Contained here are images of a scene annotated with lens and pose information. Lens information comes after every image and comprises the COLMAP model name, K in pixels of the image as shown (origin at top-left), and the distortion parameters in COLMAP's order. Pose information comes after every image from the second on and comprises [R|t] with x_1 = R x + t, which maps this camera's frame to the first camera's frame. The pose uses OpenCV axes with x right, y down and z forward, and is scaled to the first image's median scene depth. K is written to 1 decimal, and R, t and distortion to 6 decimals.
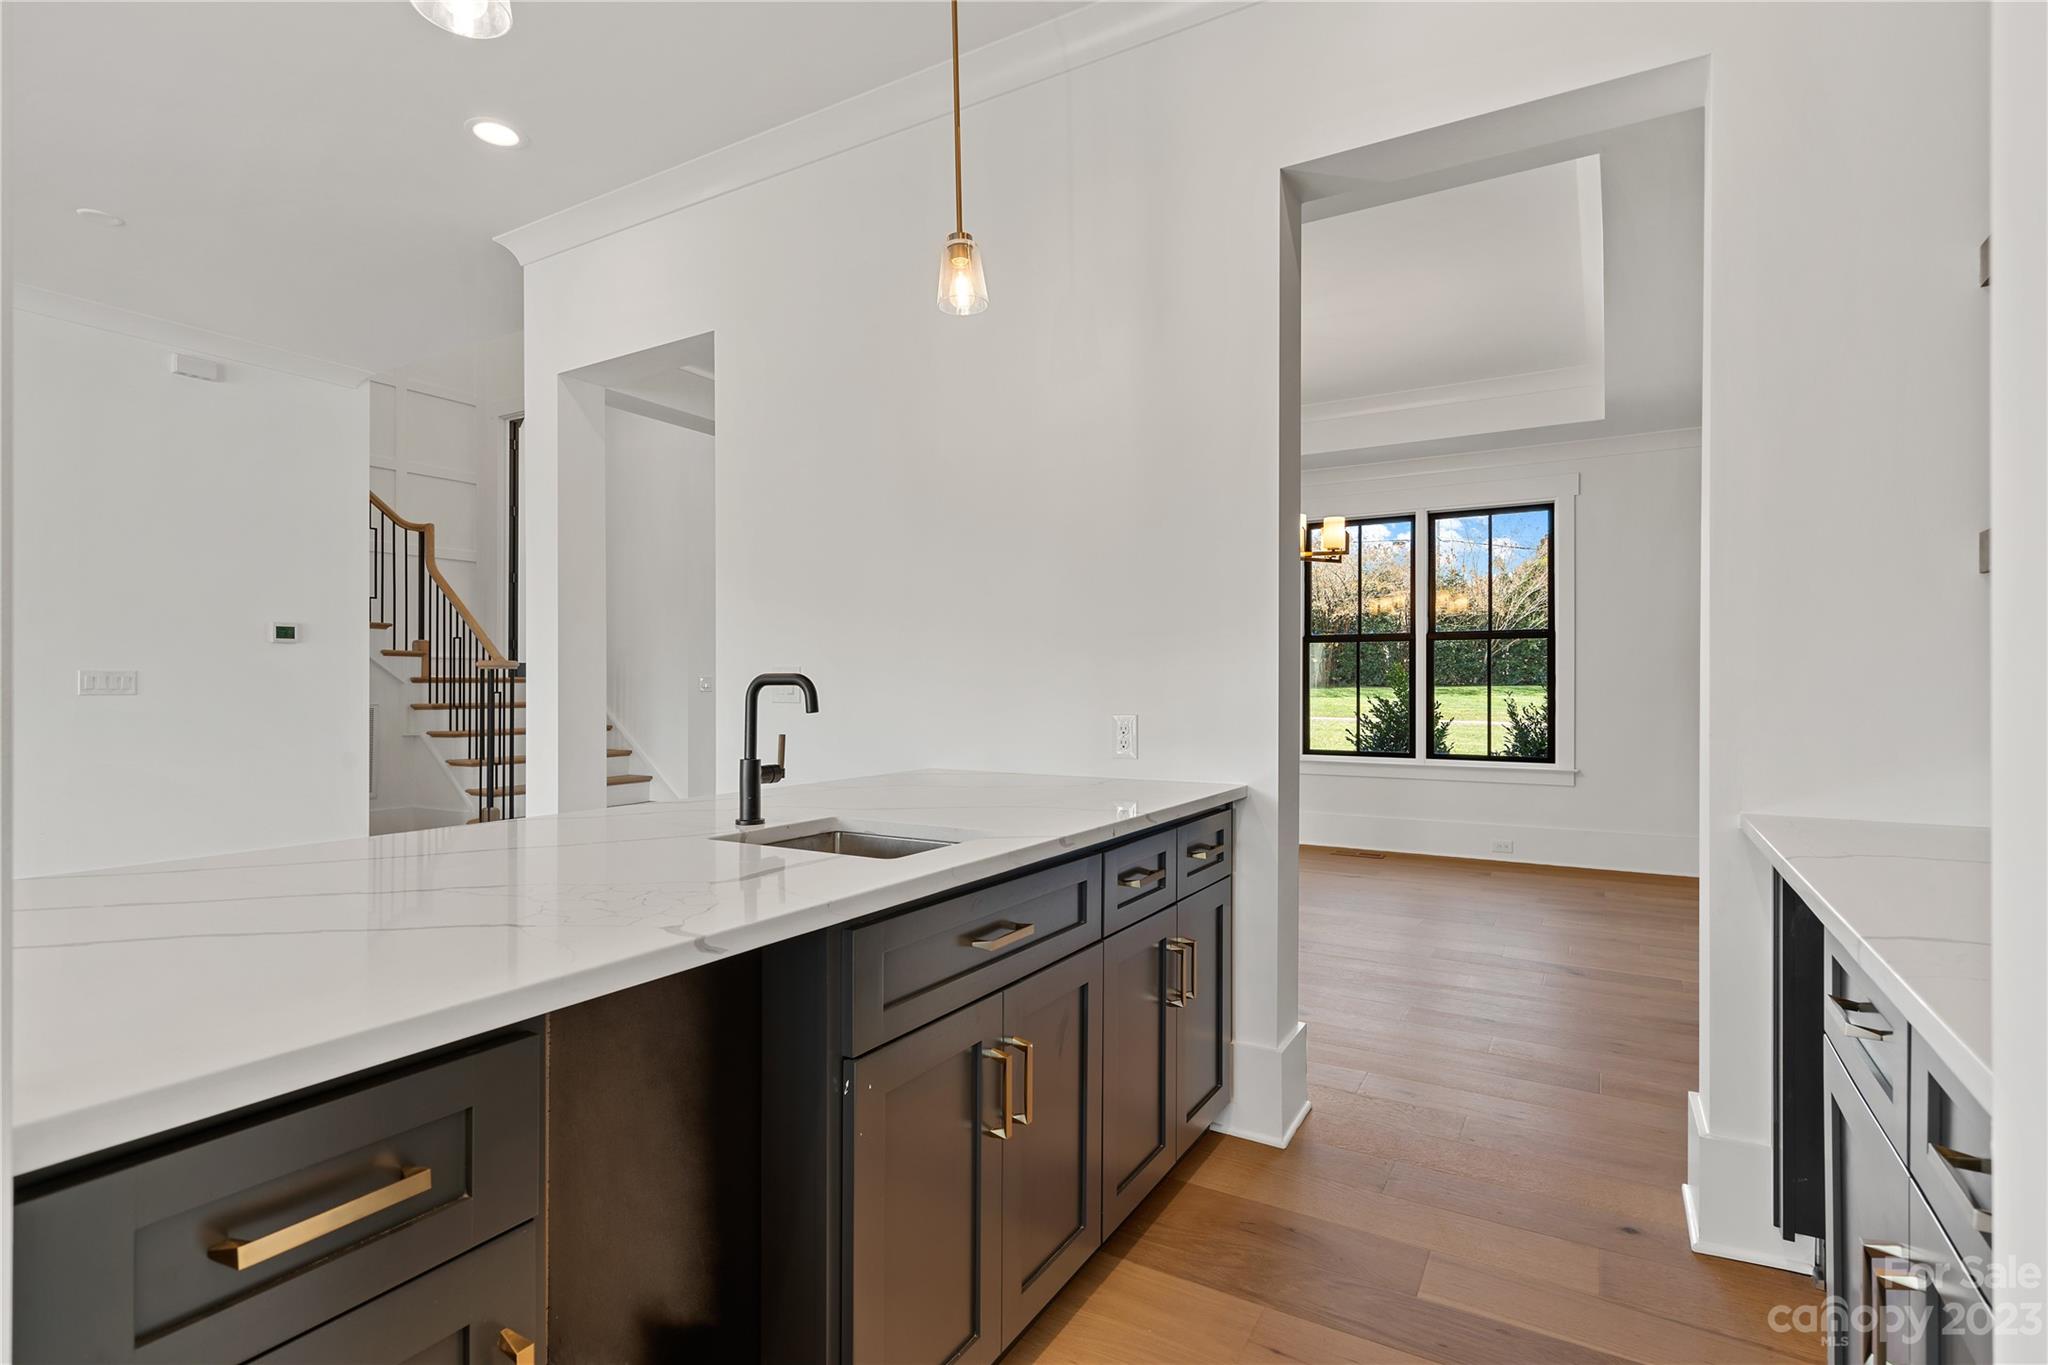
lens RADIAL K [[973.1, 0, 1011.6], [0, 973.1, 686.0], [0, 0, 1]] dist [-0.005021, -0.000714]
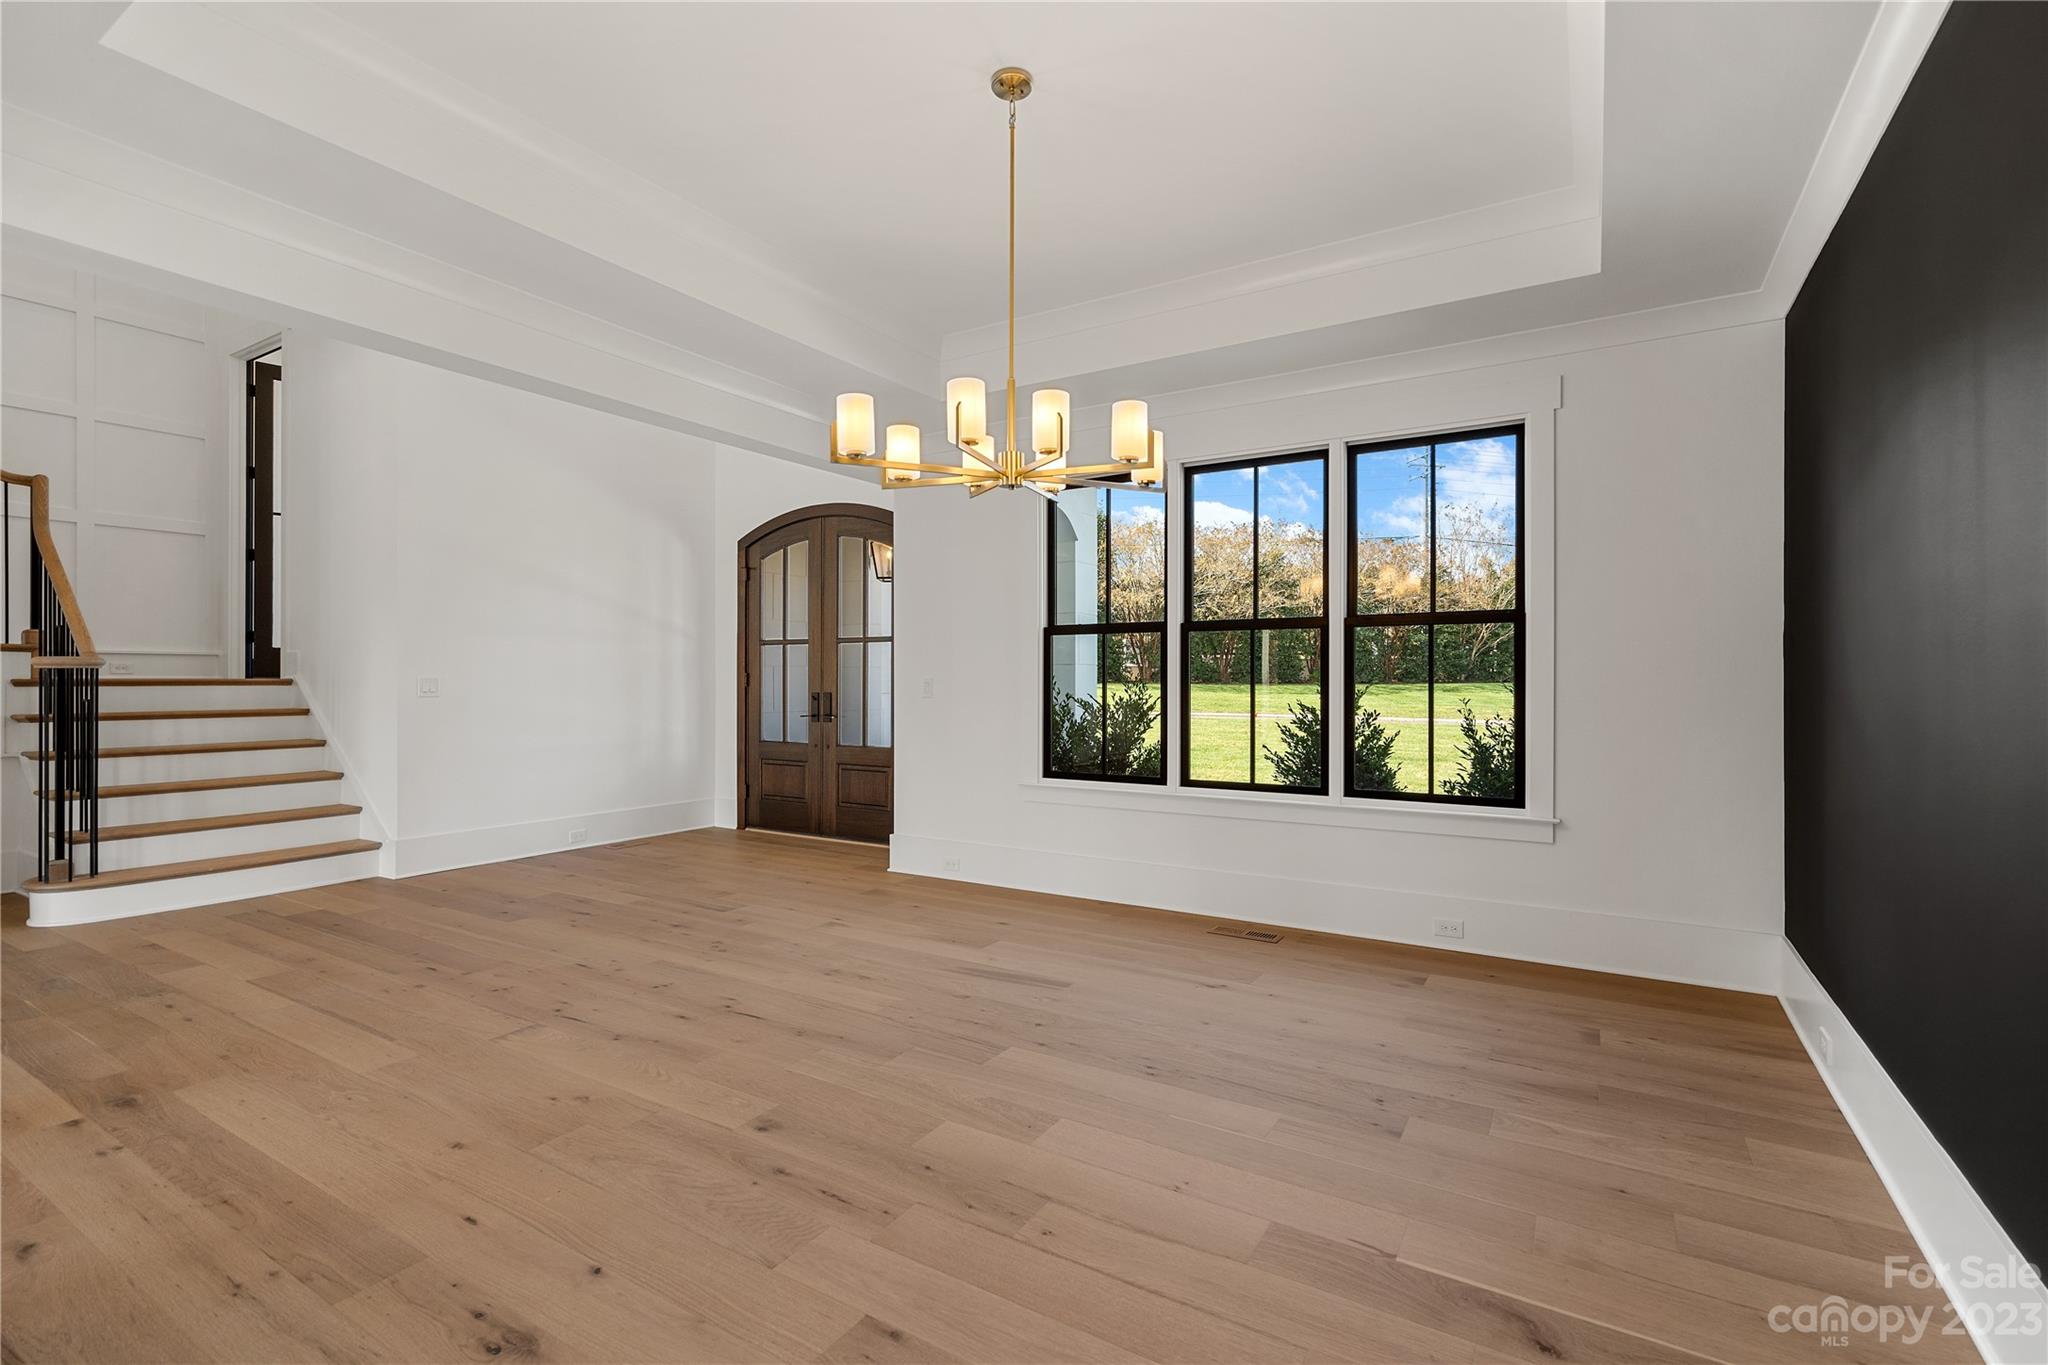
lens RADIAL K [[947.4, 0, 1026.0], [0, 947.4, 684.3], [0, 0, 1]] dist [0.005536, 0.000386]
pose [[0.999976, -0.003816, 0.005861, 0.191375], [0.003811, 0.999992, 0.000794, -0.006925], [-0.005864, -0.000772, 0.999983, 0.314050]]
